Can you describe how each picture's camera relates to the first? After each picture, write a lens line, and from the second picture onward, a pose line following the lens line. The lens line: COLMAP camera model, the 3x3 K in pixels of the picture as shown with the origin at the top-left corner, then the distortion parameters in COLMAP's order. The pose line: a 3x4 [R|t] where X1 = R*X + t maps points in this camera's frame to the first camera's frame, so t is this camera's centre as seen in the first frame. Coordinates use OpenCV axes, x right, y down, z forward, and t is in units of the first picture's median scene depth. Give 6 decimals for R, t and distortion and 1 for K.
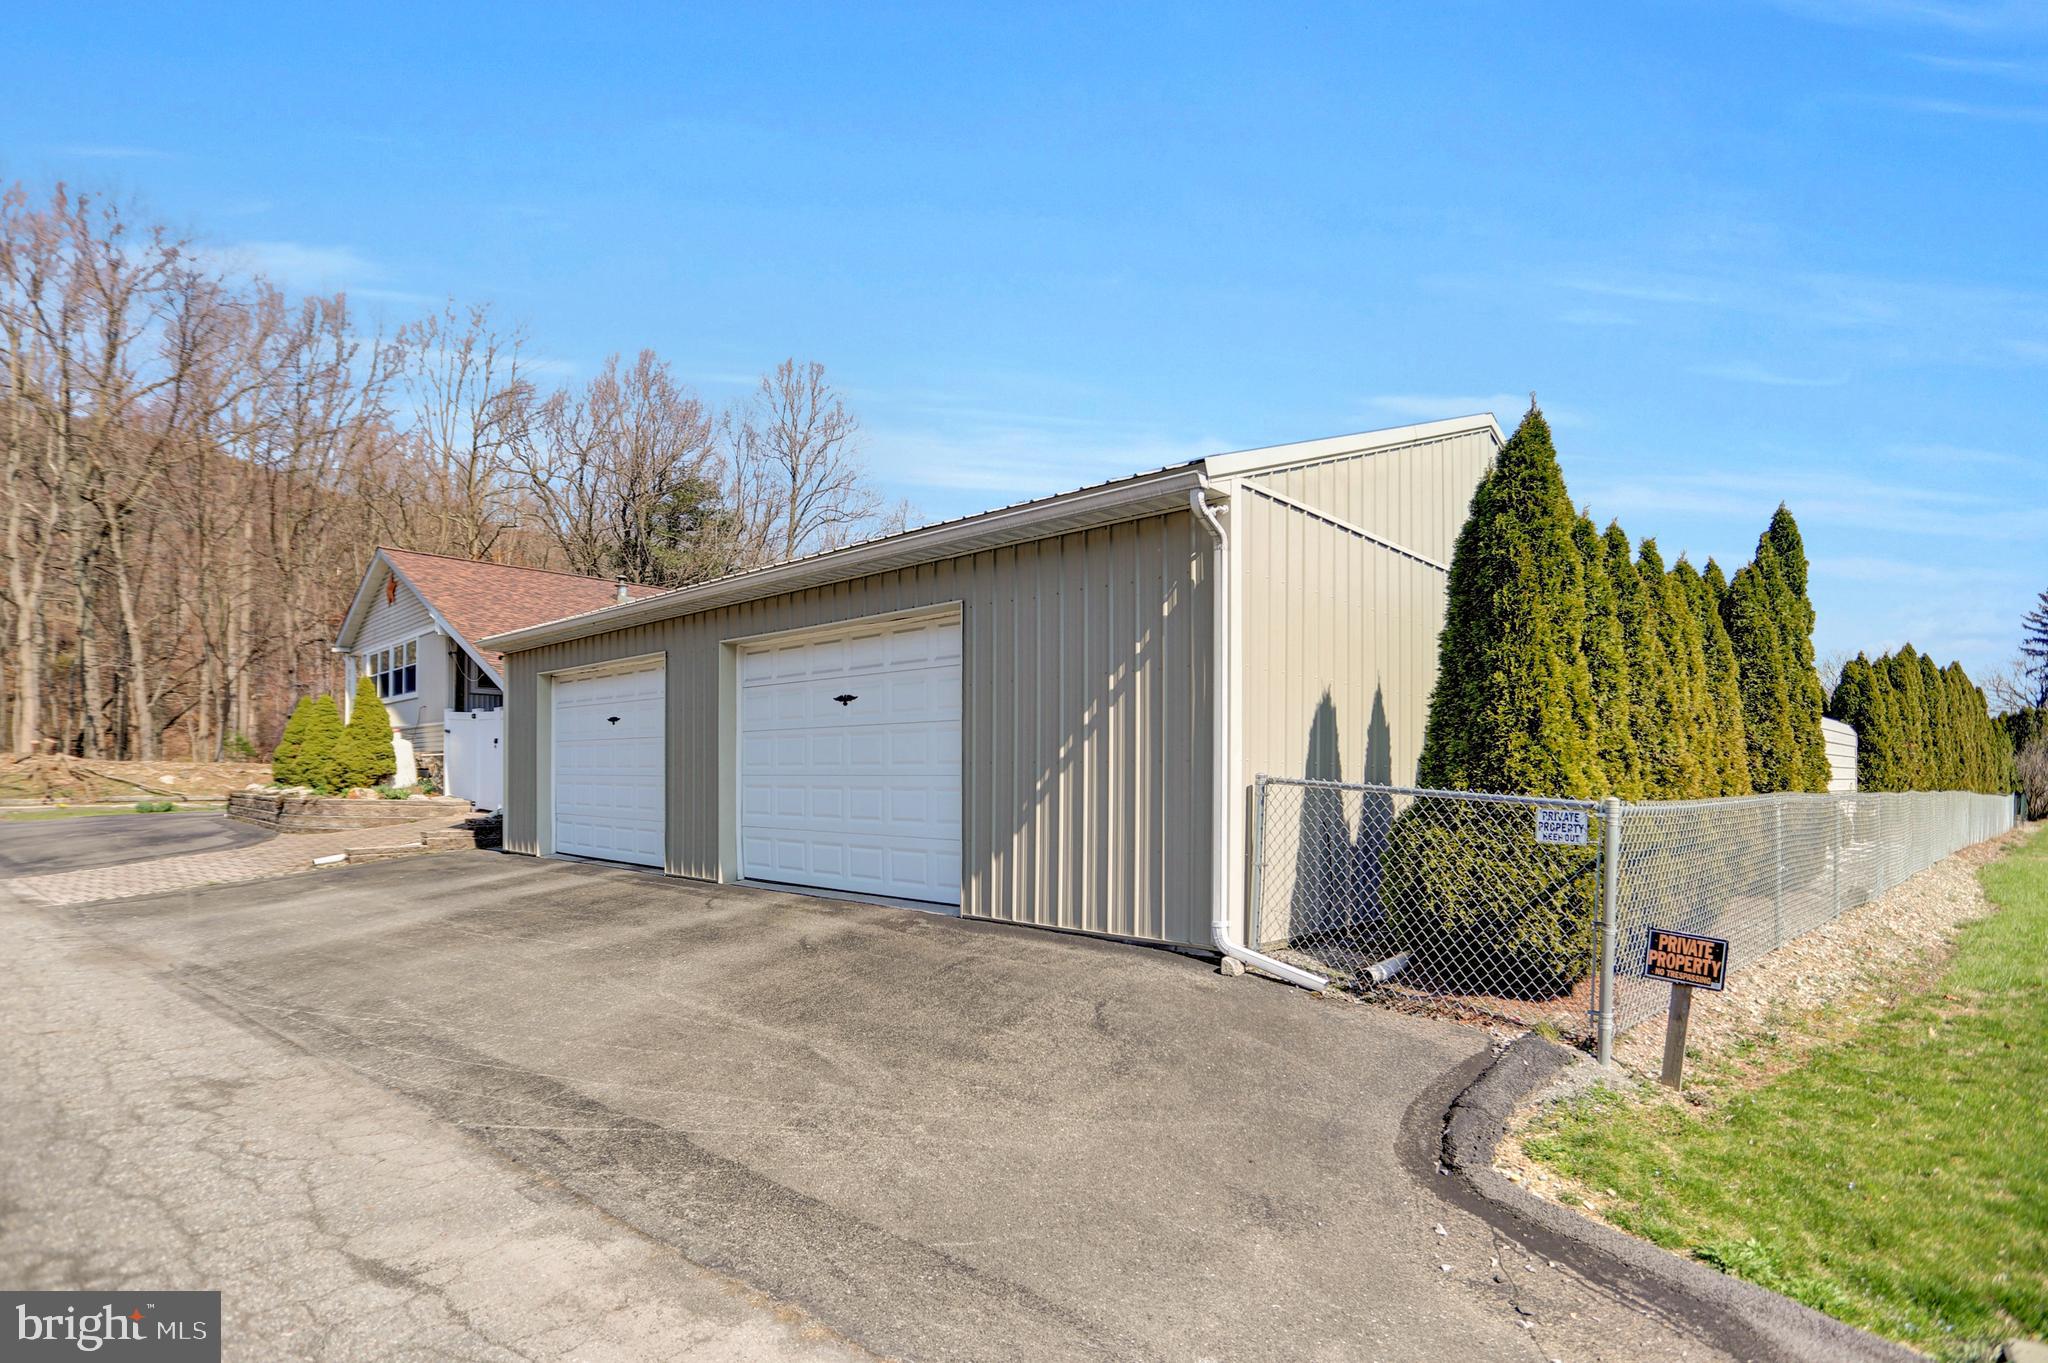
lens RADIAL K [[1076.2, 0, 986.8], [0, 1076.2, 695.0], [0, 0, 1]] dist [-0.067630, 0.035536]
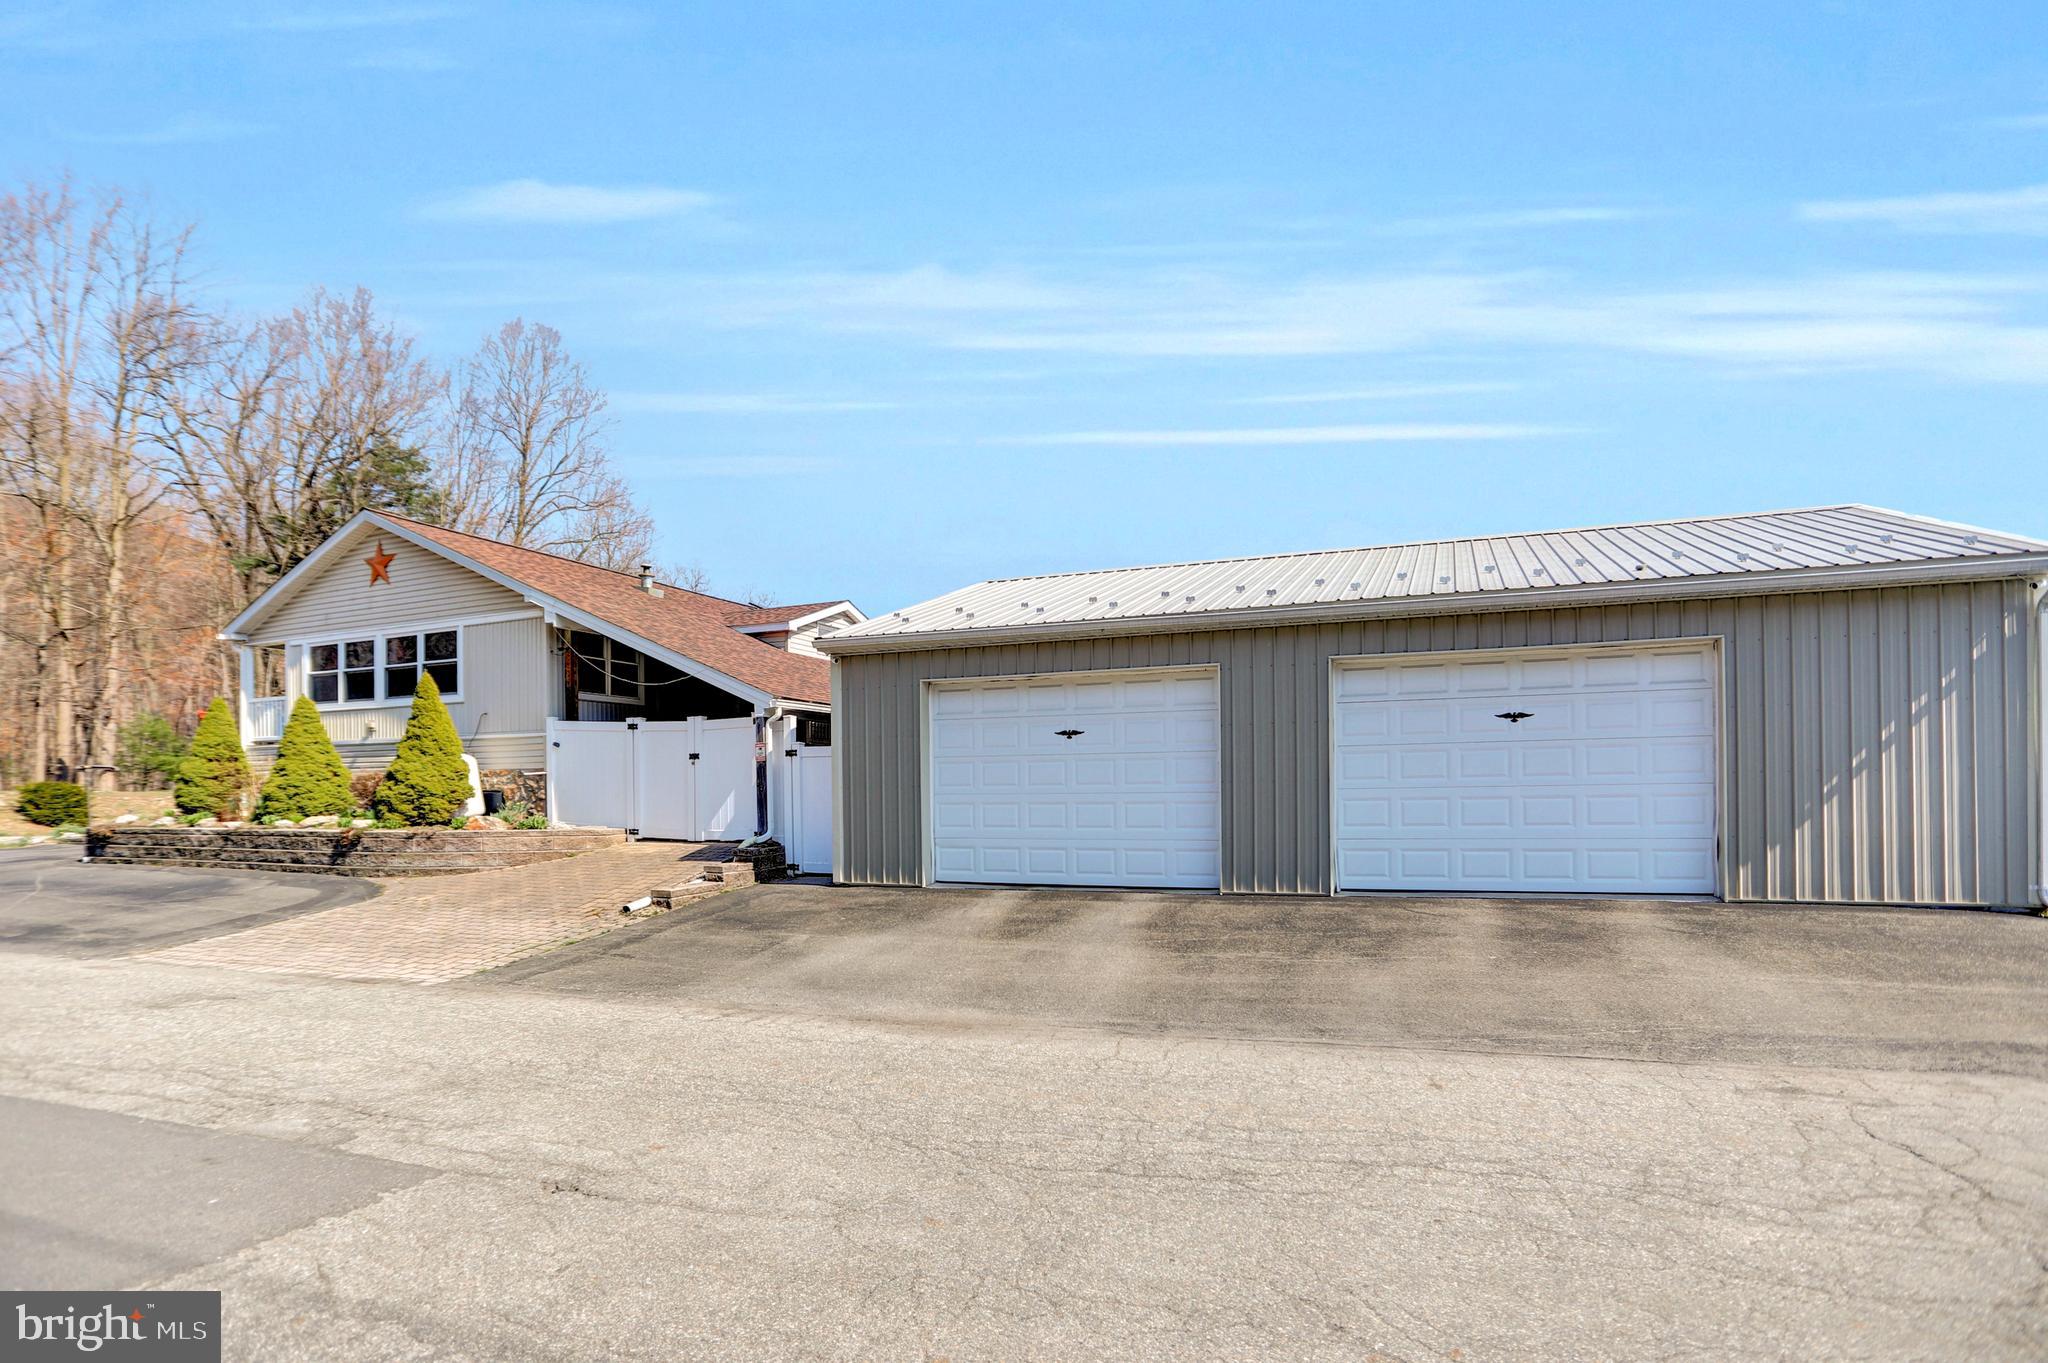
lens RADIAL K [[1084.6, 0, 1031.9], [0, 1084.6, 752.1], [0, 0, 1]] dist [-0.083171, 0.033724]
pose [[0.917295, 0.001704, 0.398204, -0.218392], [-0.017039, 0.999243, 0.034974, 0.002266], [-0.397843, -0.038867, 0.916630, 0.044342]]
